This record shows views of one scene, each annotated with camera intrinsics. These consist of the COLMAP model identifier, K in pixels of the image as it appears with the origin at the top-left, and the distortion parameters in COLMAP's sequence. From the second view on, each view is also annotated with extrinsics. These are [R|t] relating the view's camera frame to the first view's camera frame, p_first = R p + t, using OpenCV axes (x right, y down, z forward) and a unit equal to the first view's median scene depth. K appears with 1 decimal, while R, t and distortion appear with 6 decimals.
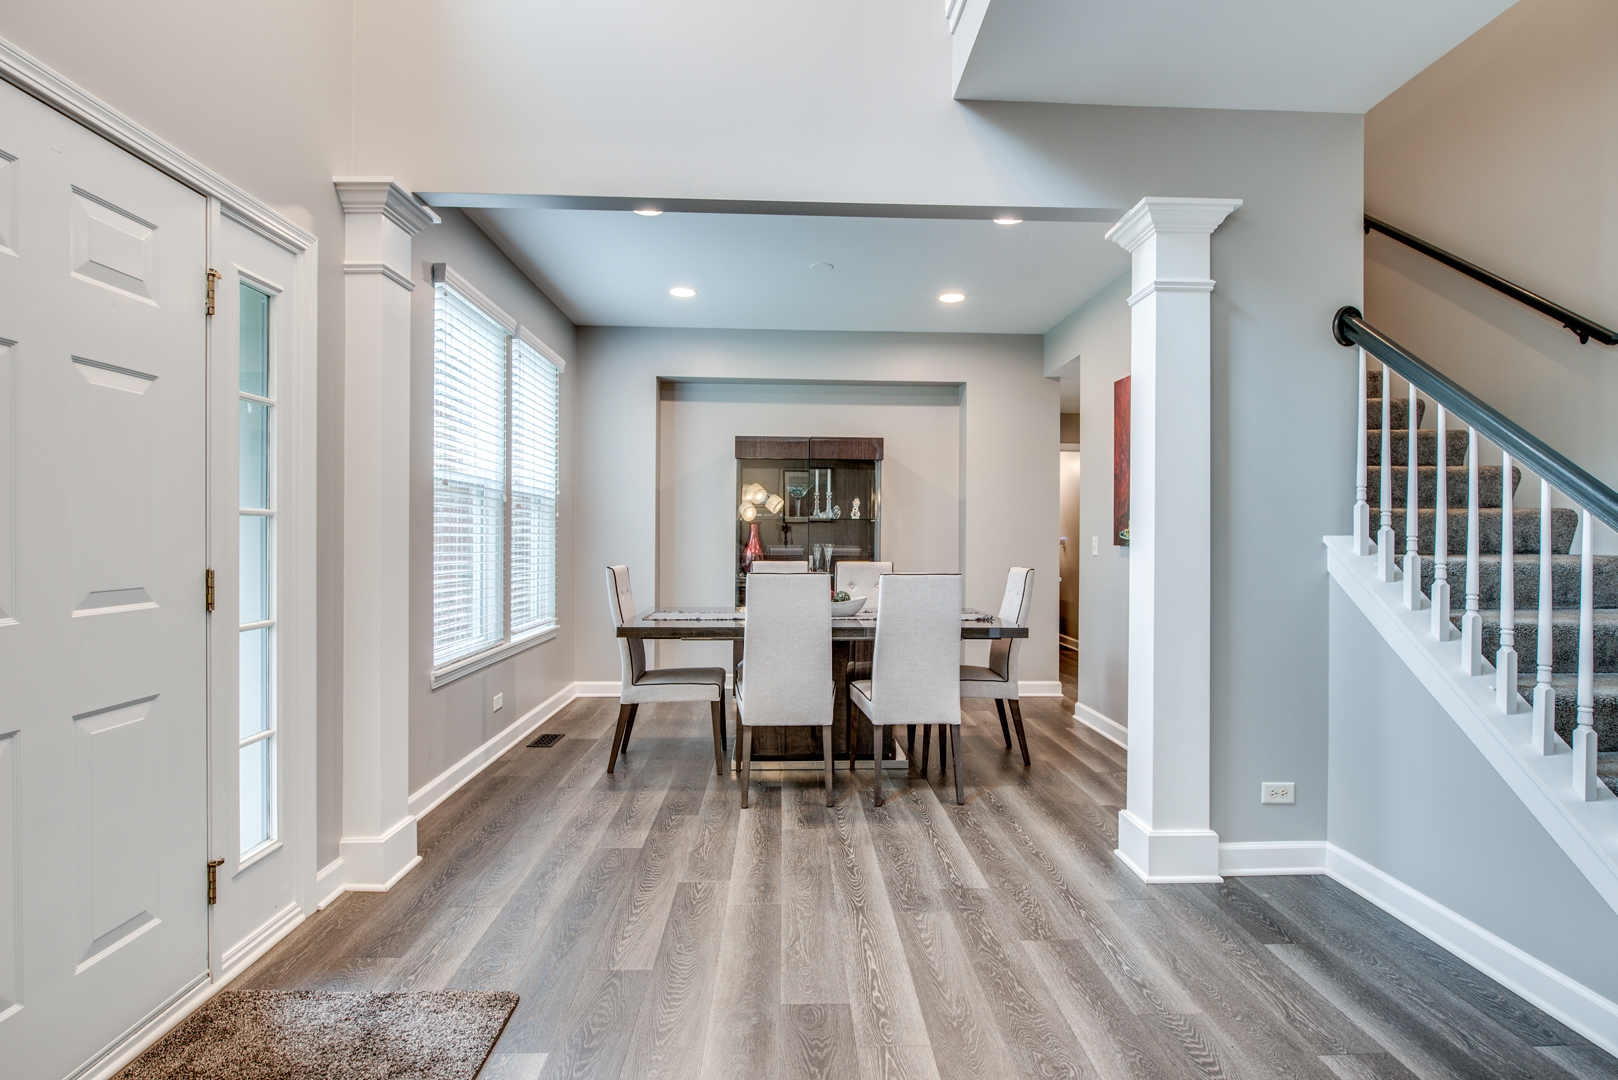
lens RADIAL K [[799.4, 0, 817.0], [0, 799.4, 538.7], [0, 0, 1]] dist [-0.008607, -0.001706]
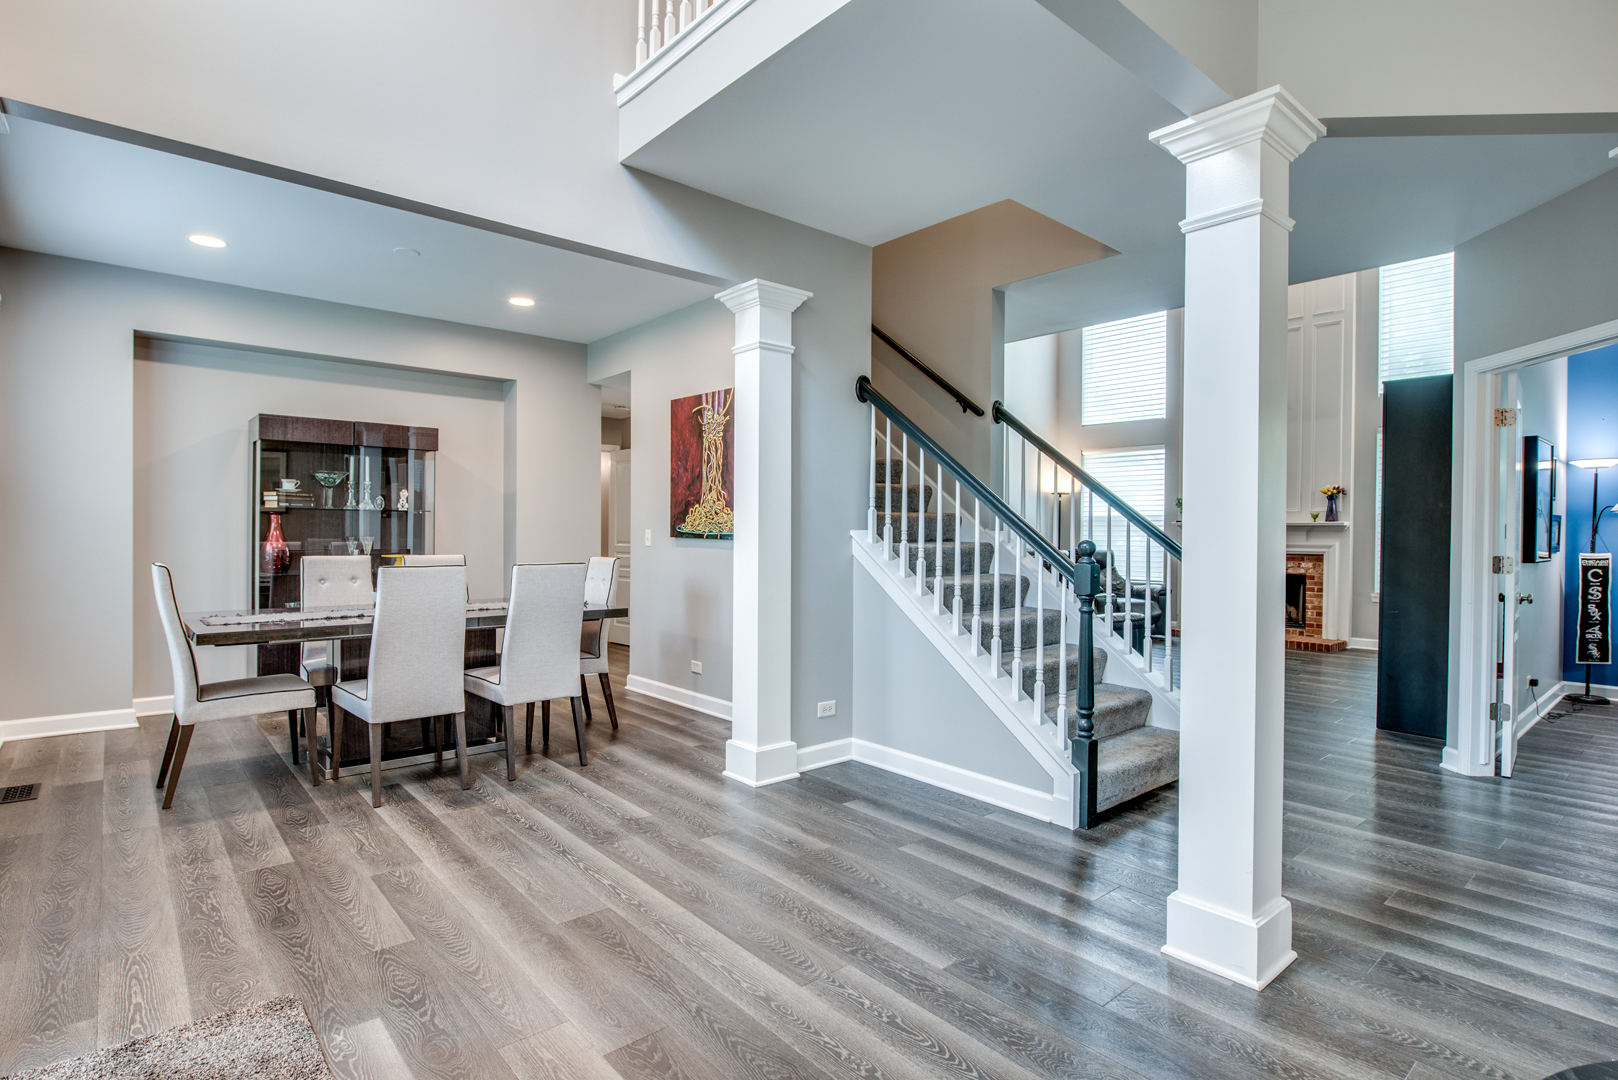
lens RADIAL K [[799.4, 0, 817.0], [0, 799.4, 538.7], [0, 0, 1]] dist [-0.008607, -0.001706]
pose [[0.783379, -0.004854, 0.621525, -0.324331], [-0.001479, 0.999952, 0.009673, -0.002309], [-0.621542, -0.008498, 0.783335, -0.114363]]
